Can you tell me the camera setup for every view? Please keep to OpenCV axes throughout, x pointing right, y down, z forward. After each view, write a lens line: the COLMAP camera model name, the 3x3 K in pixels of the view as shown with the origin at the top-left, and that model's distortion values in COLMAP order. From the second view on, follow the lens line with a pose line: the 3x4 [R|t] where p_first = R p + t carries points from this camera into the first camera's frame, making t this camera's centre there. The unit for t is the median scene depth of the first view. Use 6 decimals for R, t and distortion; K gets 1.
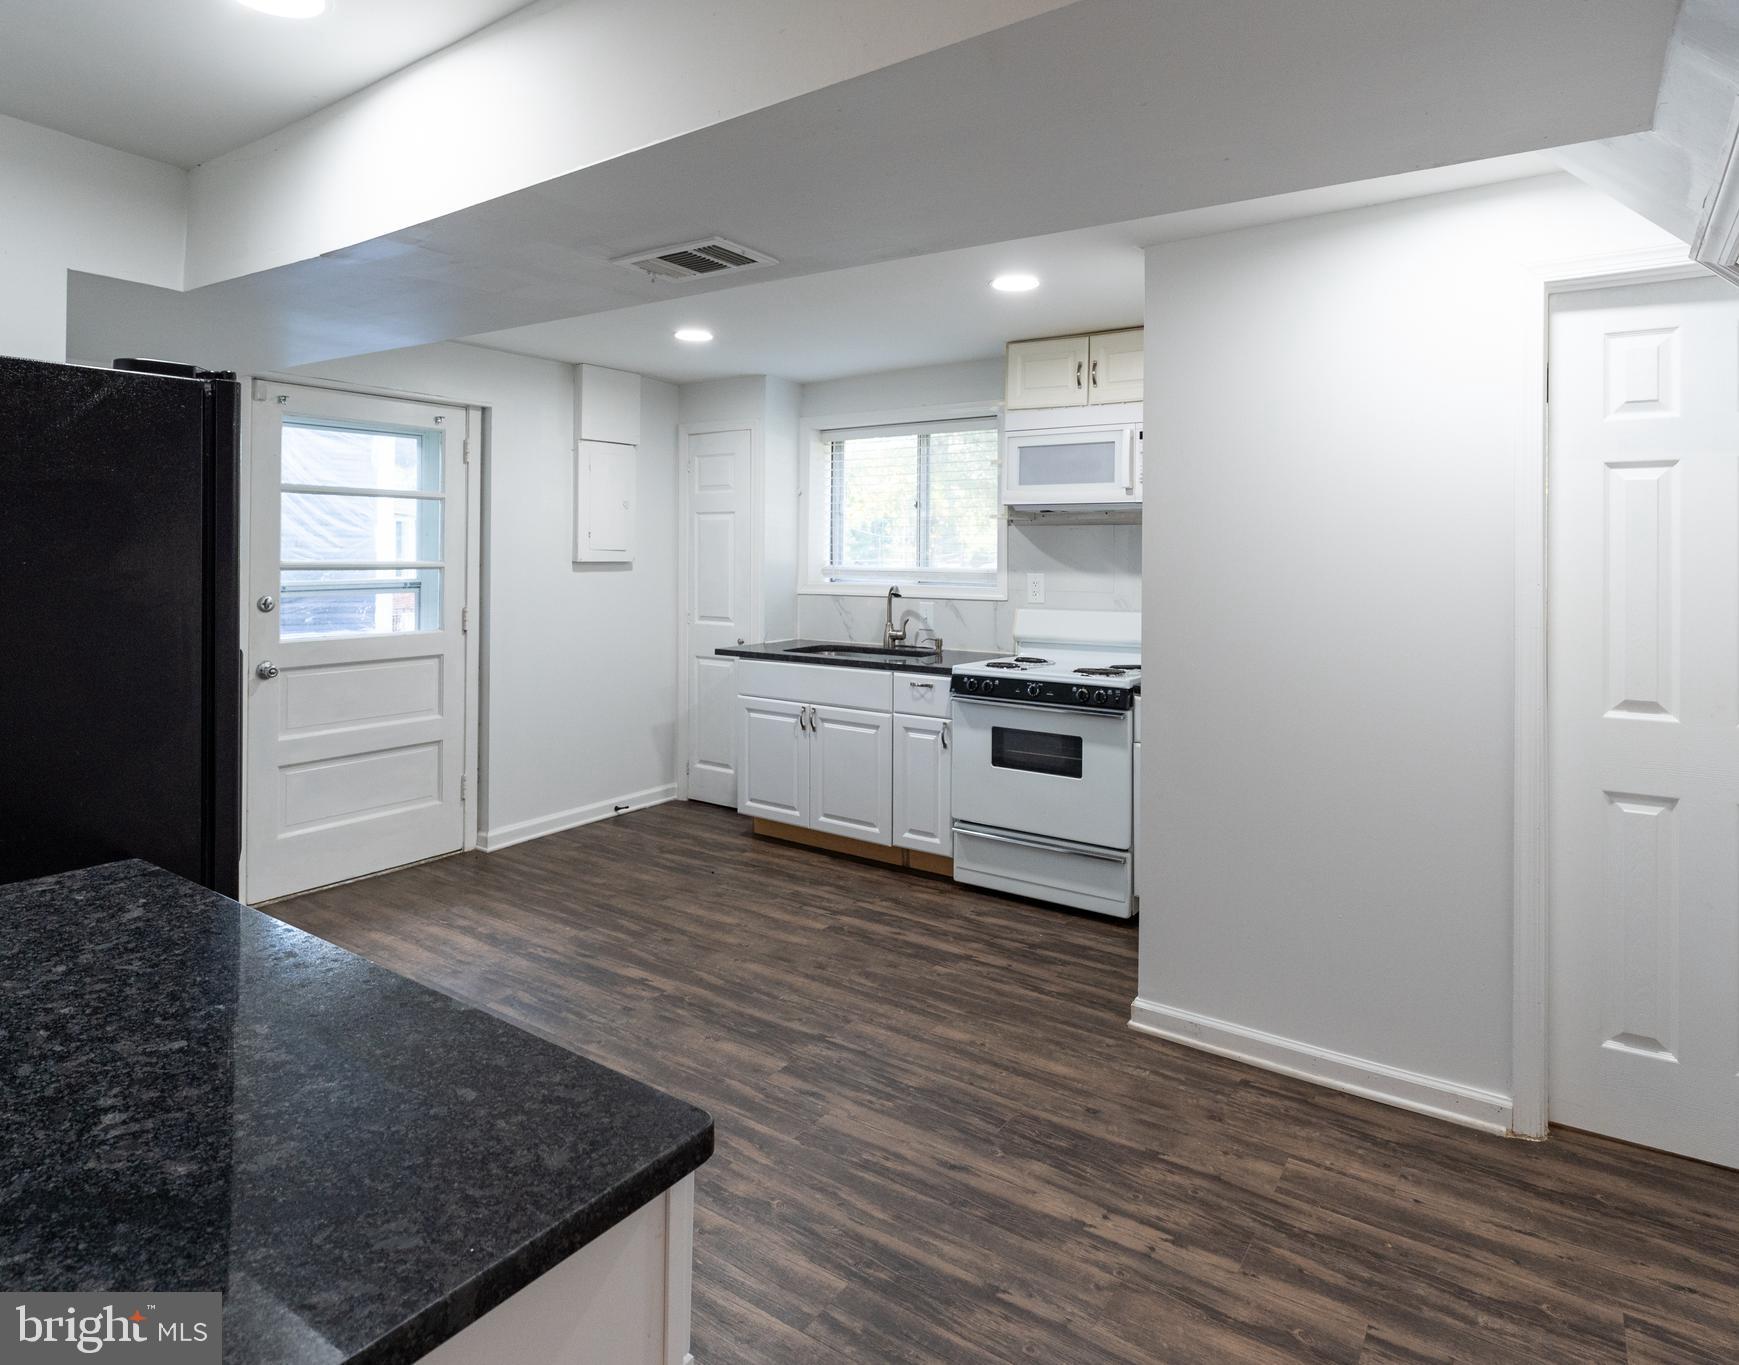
lens RADIAL K [[1020.1, 0, 871.6], [0, 1020.1, 548.2], [0, 0, 1]] dist [0.003653, 0.000085]
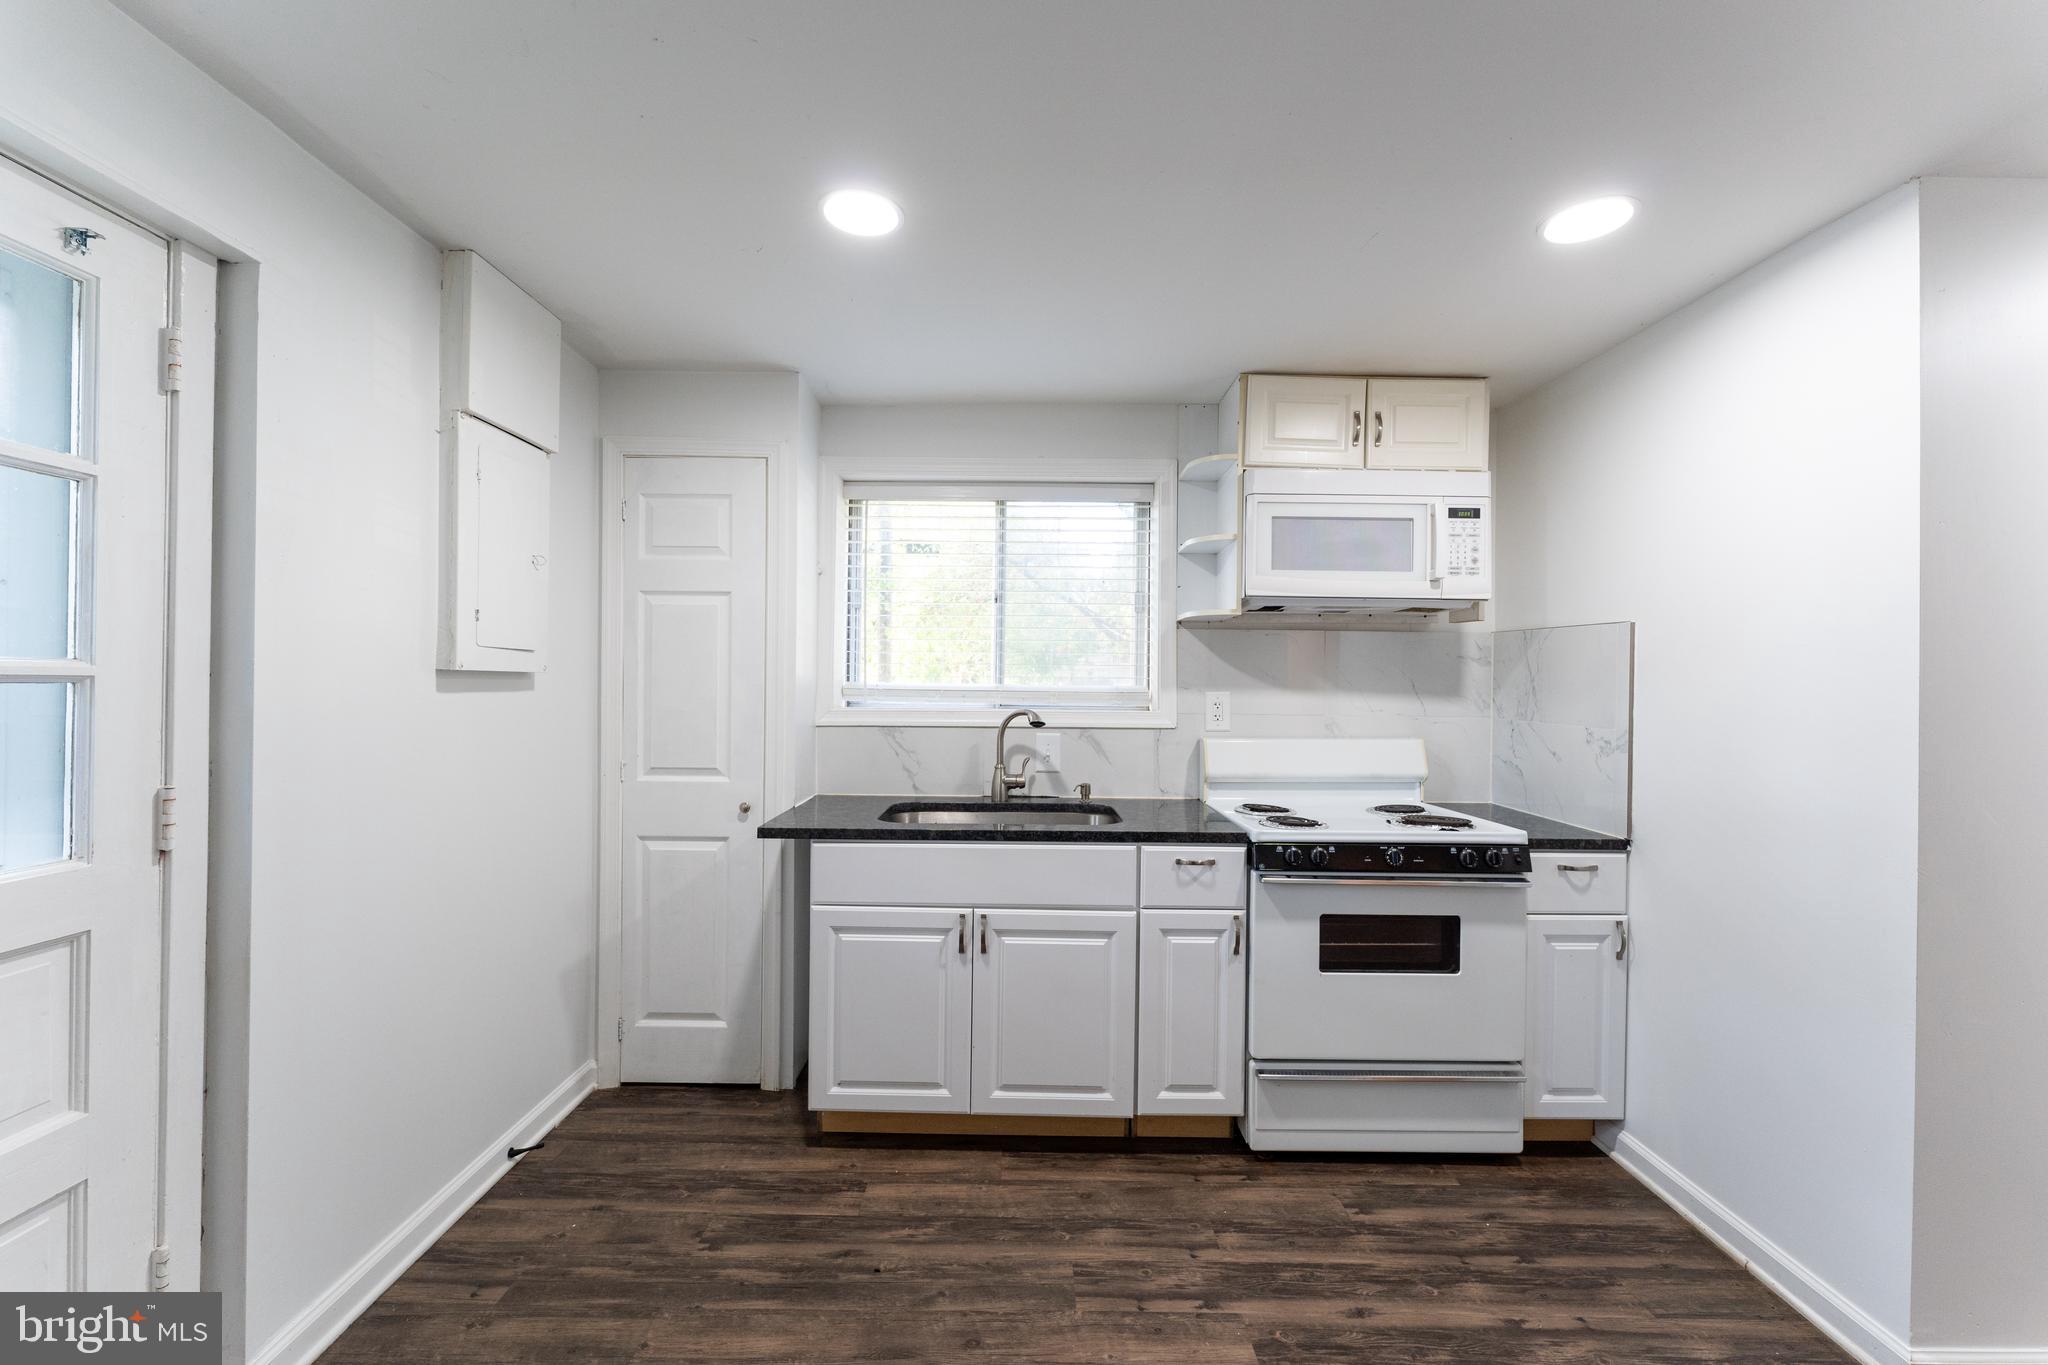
lens RADIAL K [[830.9, 0, 1024.0], [0, 830.9, 682.5], [0, 0, 1]] dist [-0.000607, 0.000185]
pose [[0.815295, 0.003783, 0.579033, -0.320412], [-0.008274, 0.999953, 0.005118, 0.016062], [-0.578987, -0.008963, 0.815288, 0.580636]]
